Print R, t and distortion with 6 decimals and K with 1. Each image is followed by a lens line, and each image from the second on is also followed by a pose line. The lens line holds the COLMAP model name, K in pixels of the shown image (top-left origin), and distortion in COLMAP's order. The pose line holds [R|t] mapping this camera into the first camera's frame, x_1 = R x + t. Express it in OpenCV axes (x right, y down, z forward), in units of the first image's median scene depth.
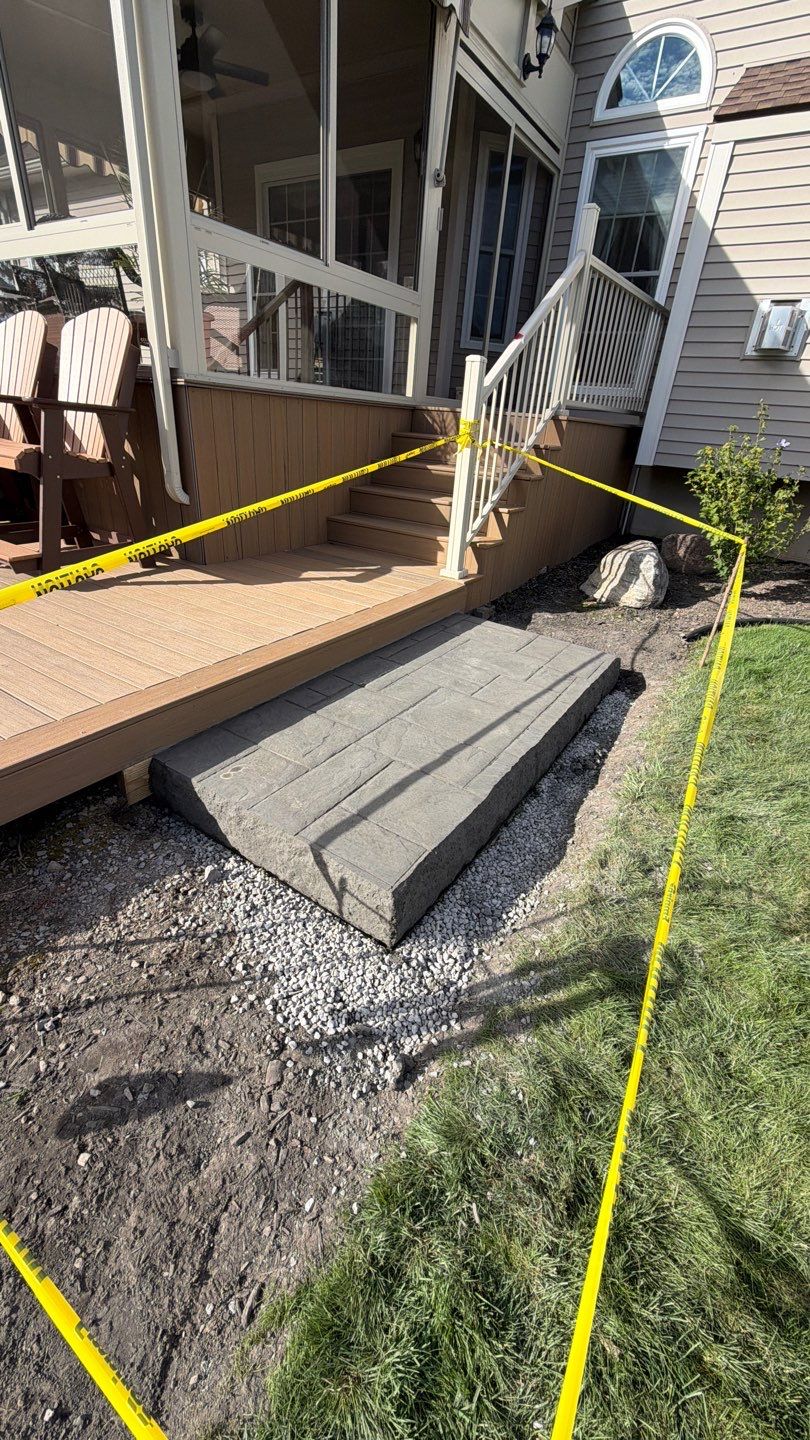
lens RADIAL K [[580.5, 0, 405.0], [0, 580.5, 720.0], [0, 0, 1]] dist [-0.000622, 0.000073]
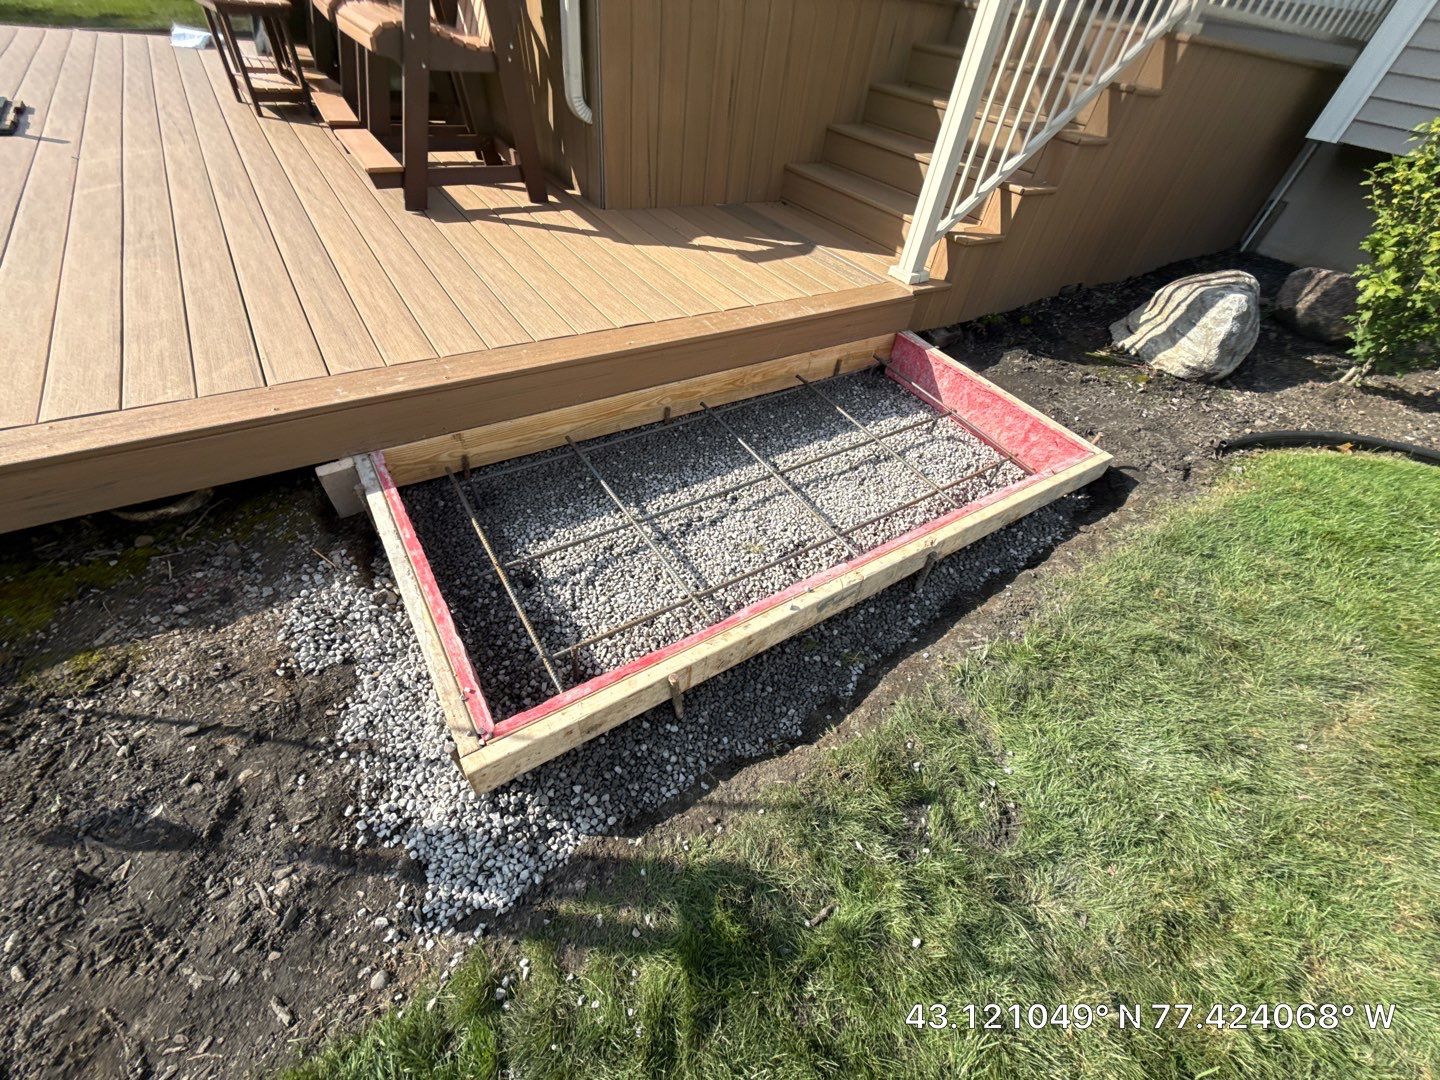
lens RADIAL K [[578.9, 0, 720.0], [0, 578.9, 540.0], [0, 0, 1]] dist [-0.000380, 0.000227]
pose [[0.919714, 0.300836, -0.252238, 0.144021], [-0.229072, 0.933010, 0.277523, -0.084601], [0.318830, -0.197461, 0.927015, 0.176799]]
